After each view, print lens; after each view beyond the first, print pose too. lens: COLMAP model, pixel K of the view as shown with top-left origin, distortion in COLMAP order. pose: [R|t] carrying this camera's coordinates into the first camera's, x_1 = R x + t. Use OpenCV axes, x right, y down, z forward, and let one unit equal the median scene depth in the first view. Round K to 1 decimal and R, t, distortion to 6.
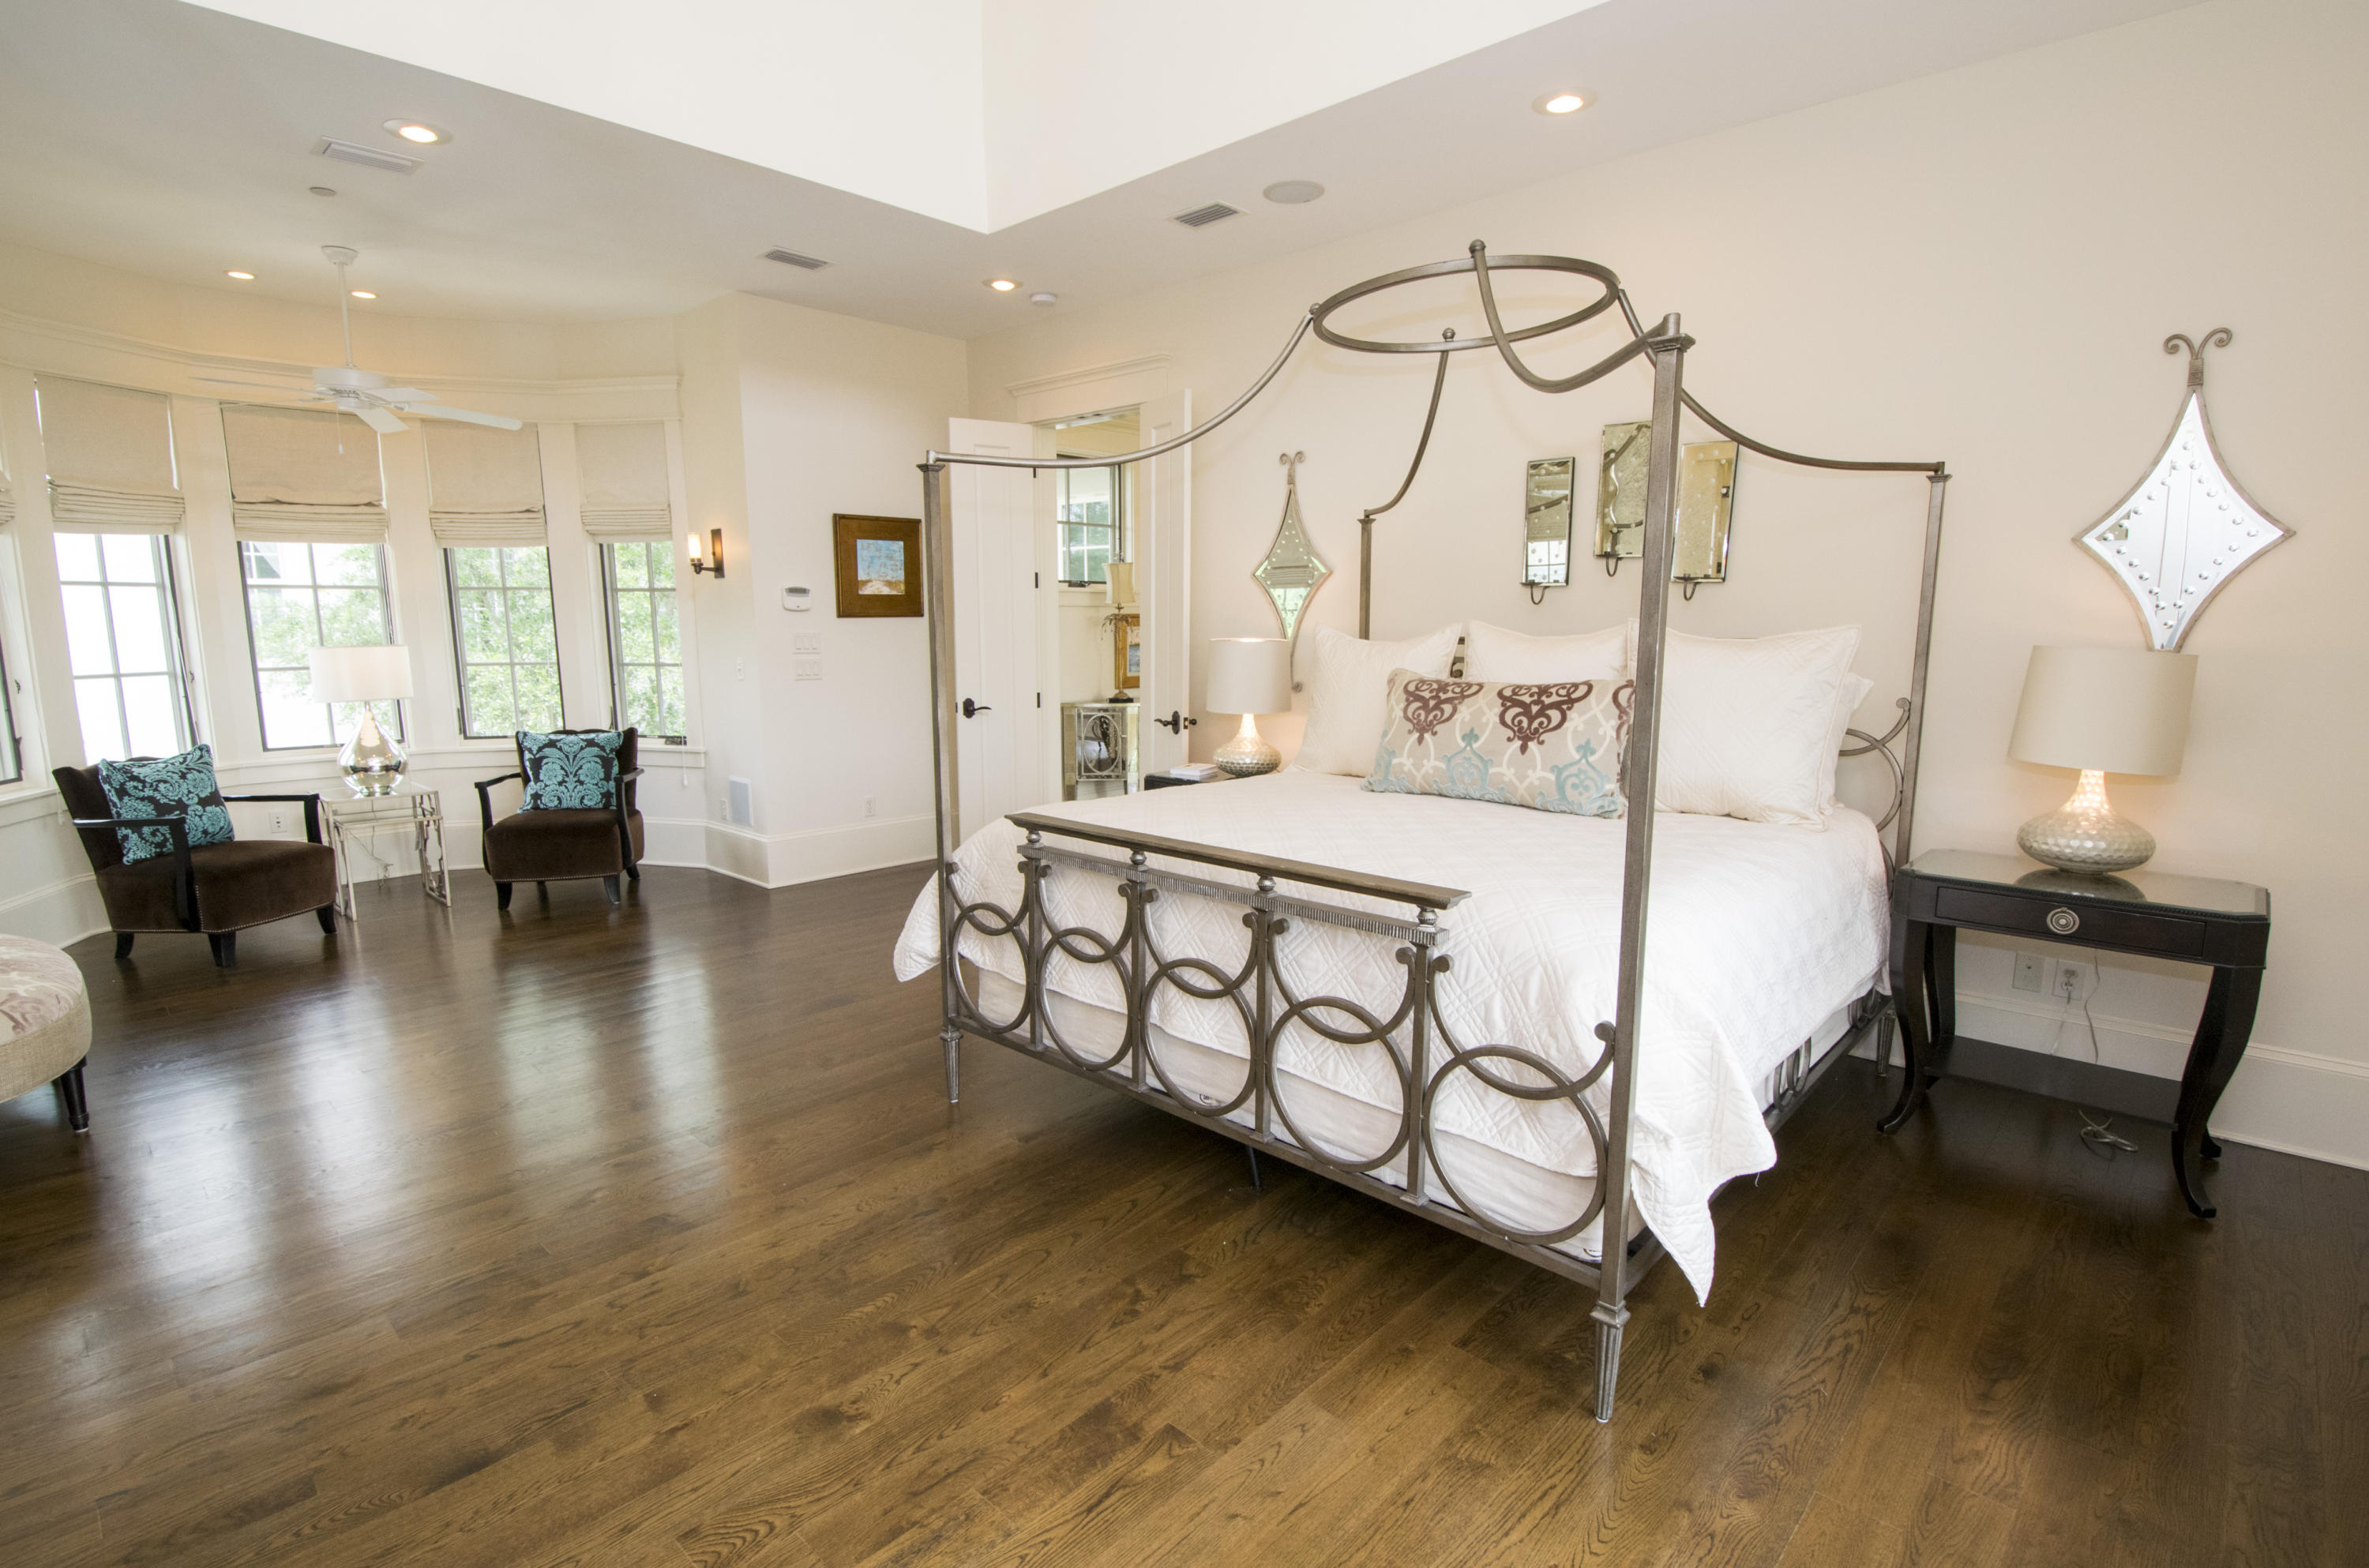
lens RADIAL K [[1048.5, 0, 1189.5], [0, 1048.5, 782.6], [0, 0, 1]] dist [0.004523, -0.000134]
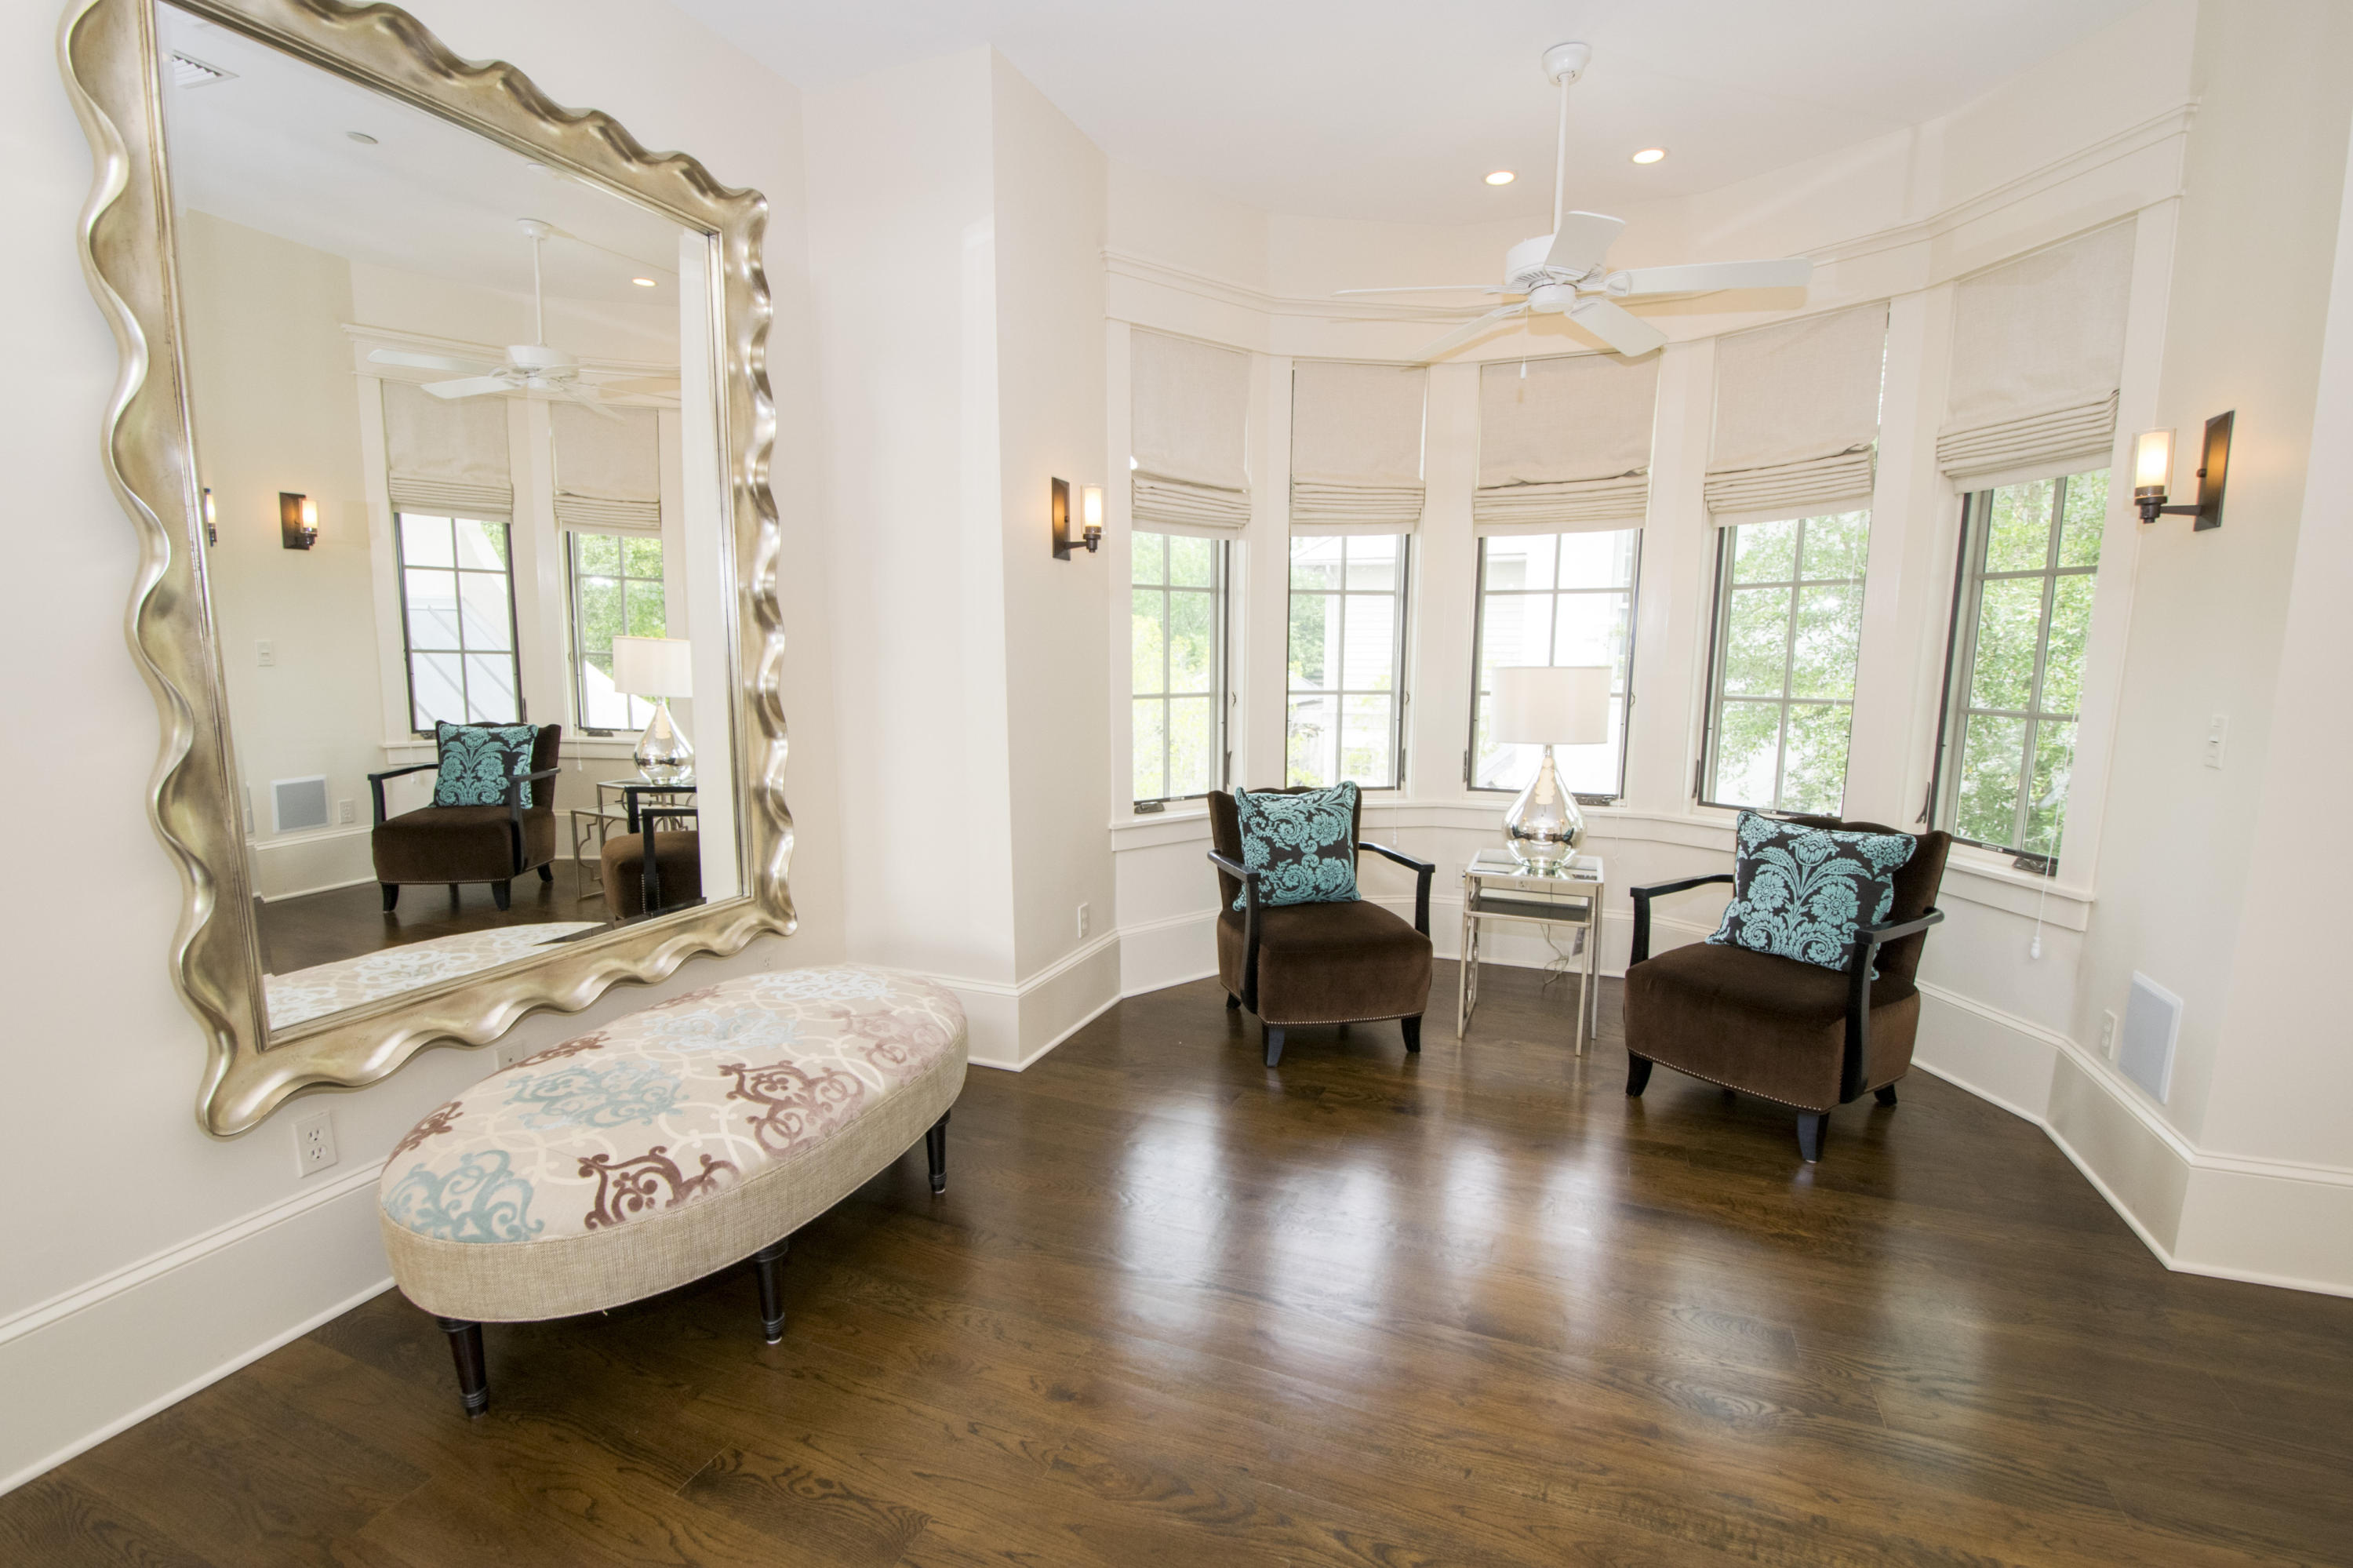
lens RADIAL K [[1032.4, 0, 1174.1], [0, 1032.4, 801.8], [0, 0, 1]] dist [-0.013632, -0.002970]
pose [[0.335052, 0.140867, -0.931610, -0.191586], [-0.151589, 0.983939, 0.094260, -0.060835], [0.929925, 0.109639, 0.351025, 0.484162]]
